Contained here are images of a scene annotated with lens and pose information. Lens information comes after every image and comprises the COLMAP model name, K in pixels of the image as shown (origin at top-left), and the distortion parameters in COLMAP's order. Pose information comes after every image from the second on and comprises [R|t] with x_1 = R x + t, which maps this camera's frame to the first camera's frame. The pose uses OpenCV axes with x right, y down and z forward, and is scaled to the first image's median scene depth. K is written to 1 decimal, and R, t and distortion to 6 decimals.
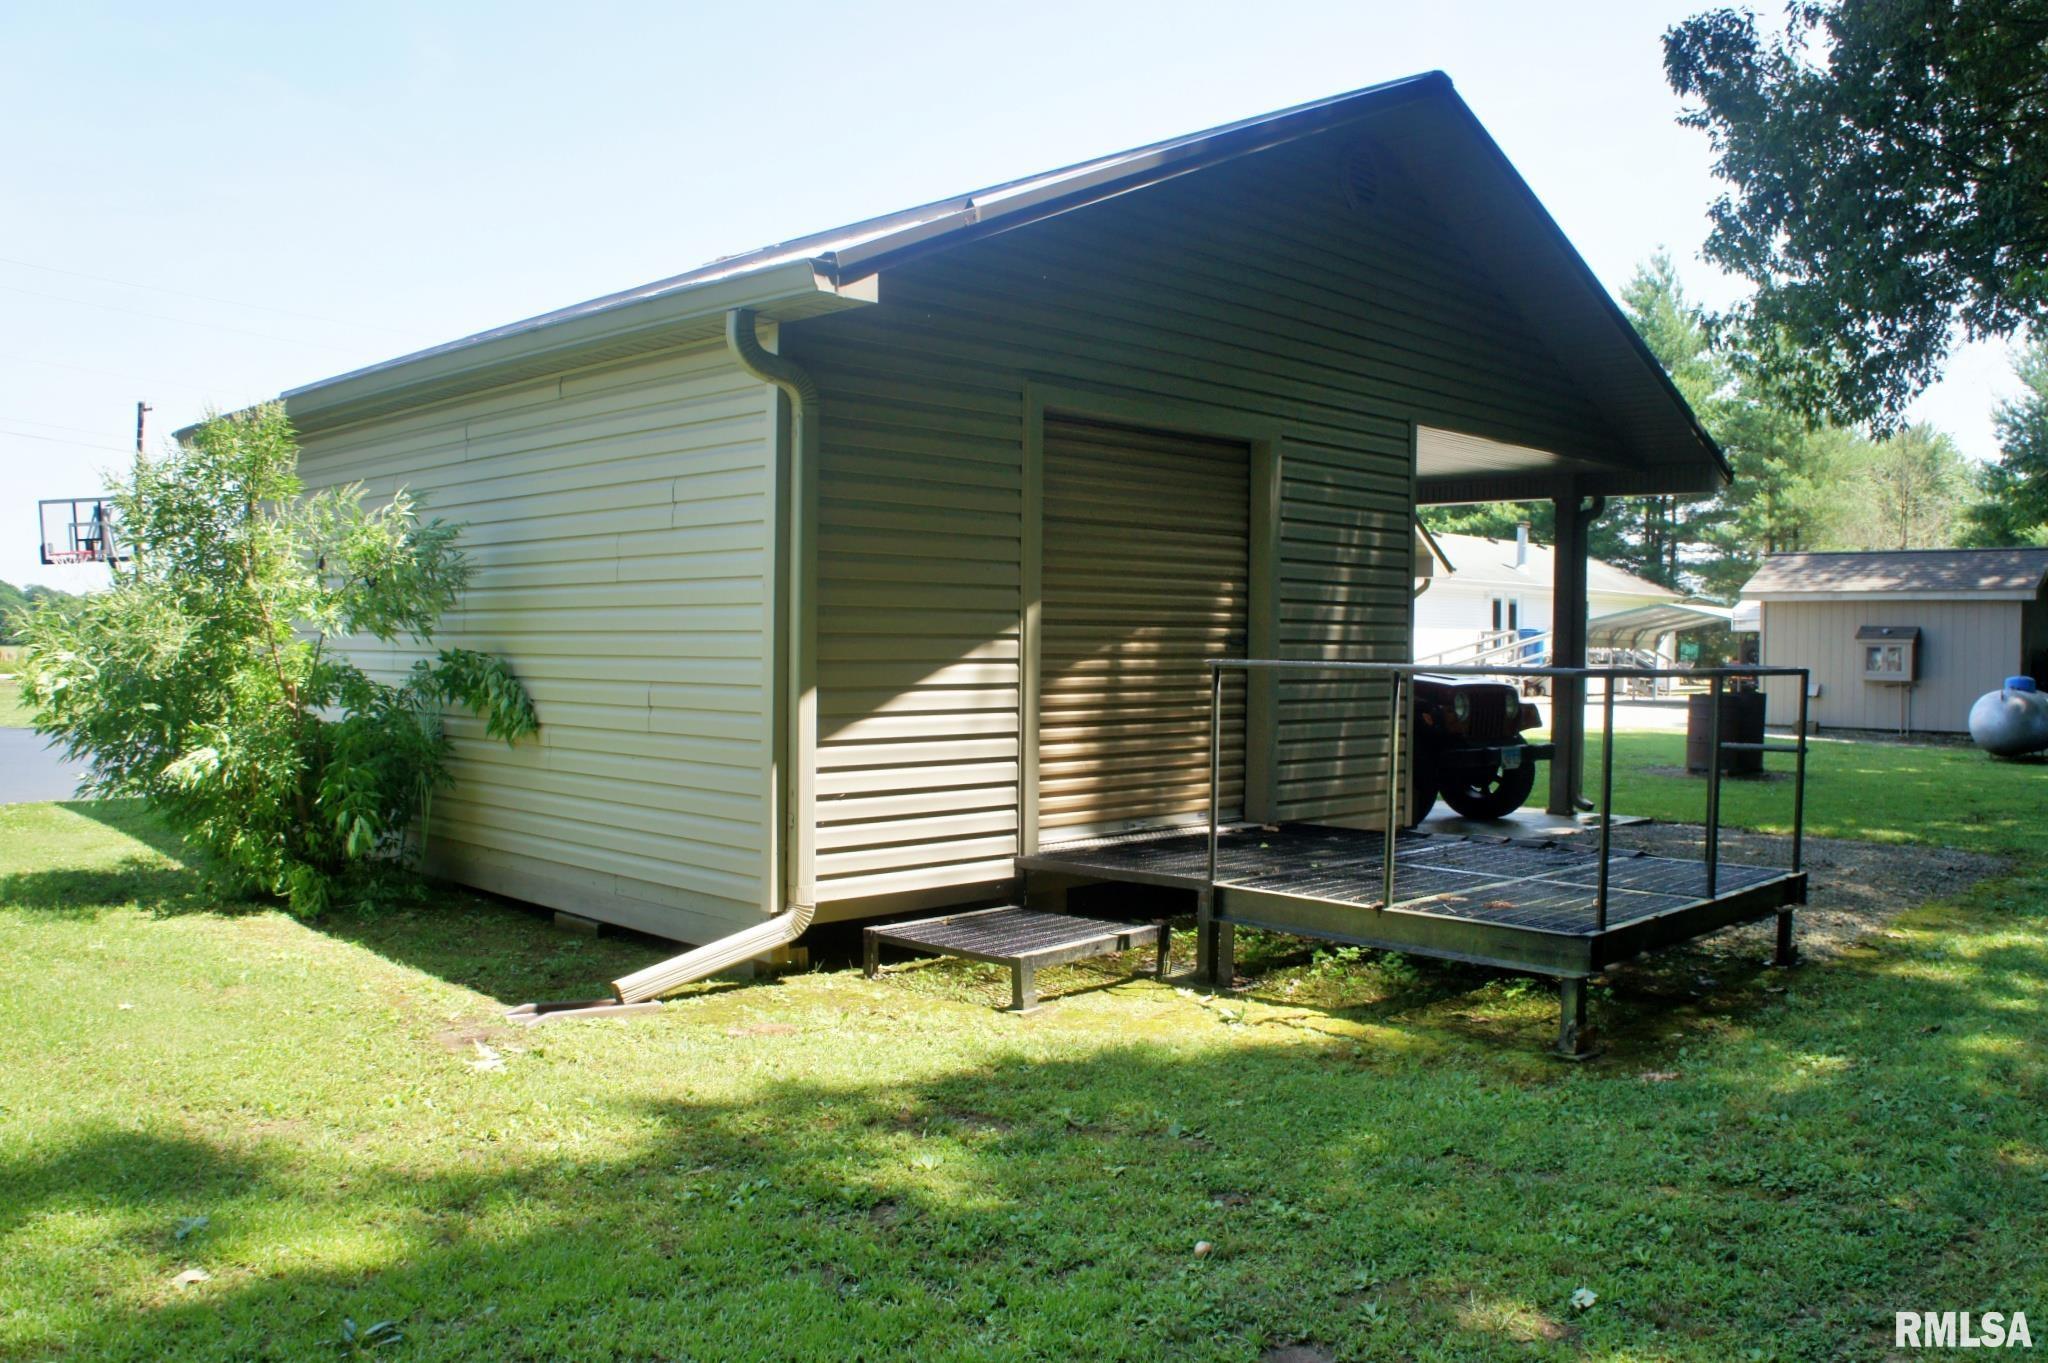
lens RADIAL K [[1629.7, 0, 1027.8], [0, 1629.7, 654.2], [0, 0, 1]] dist [-0.167080, 0.102225]
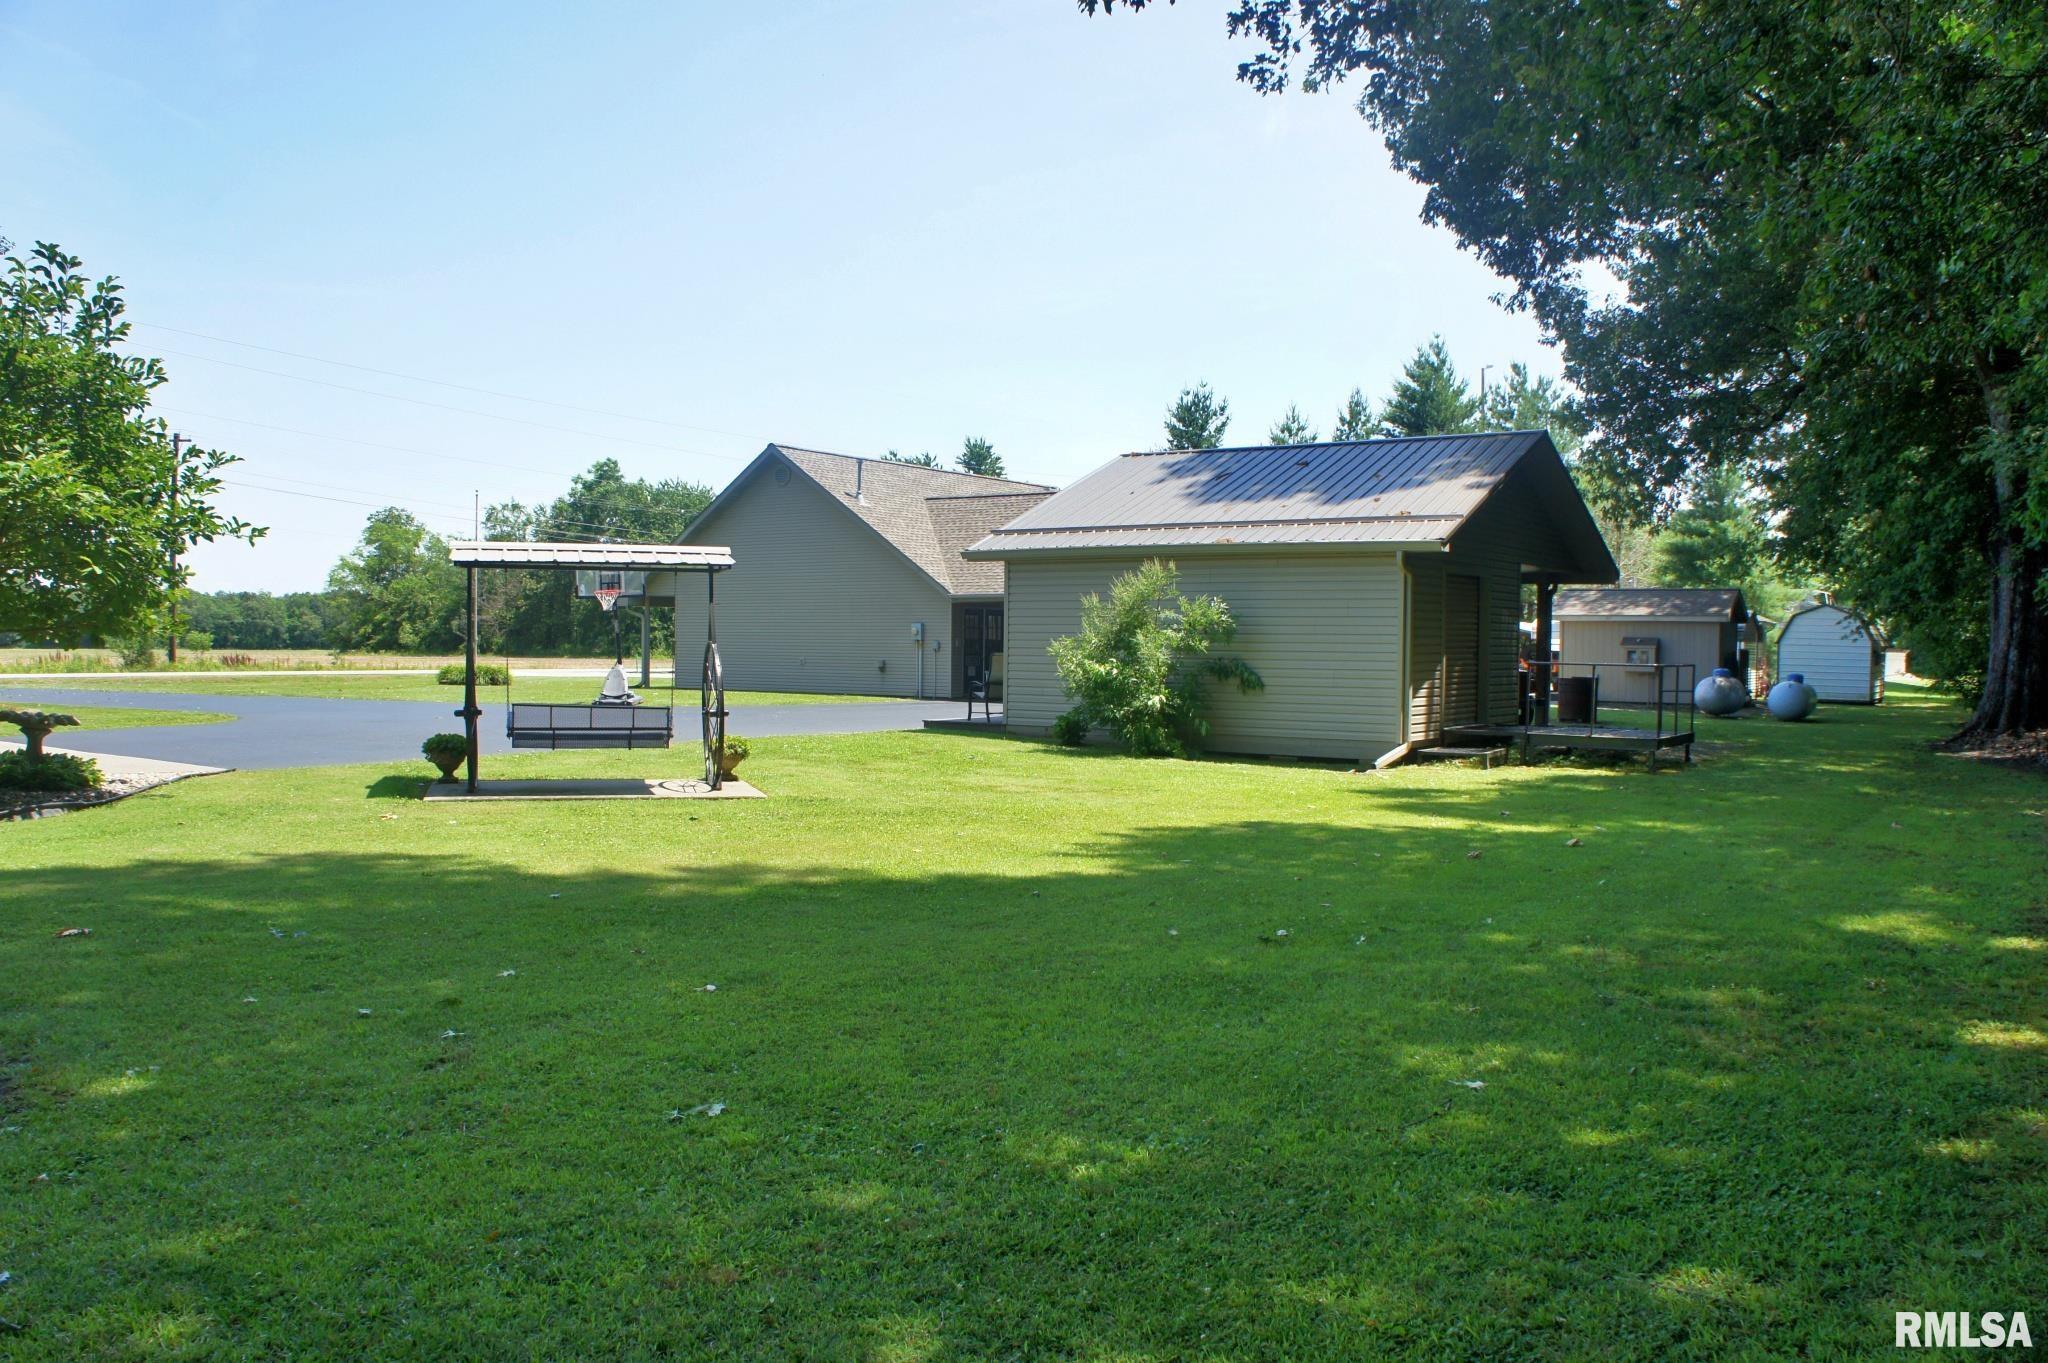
lens RADIAL K [[1629.7, 0, 1027.8], [0, 1629.7, 654.2], [0, 0, 1]] dist [-0.167080, 0.102225]
pose [[0.982585, 0.000366, 0.185816, -0.481979], [-0.000965, 0.999995, 0.003134, -0.006594], [-0.185813, -0.003259, 0.982580, -0.637561]]
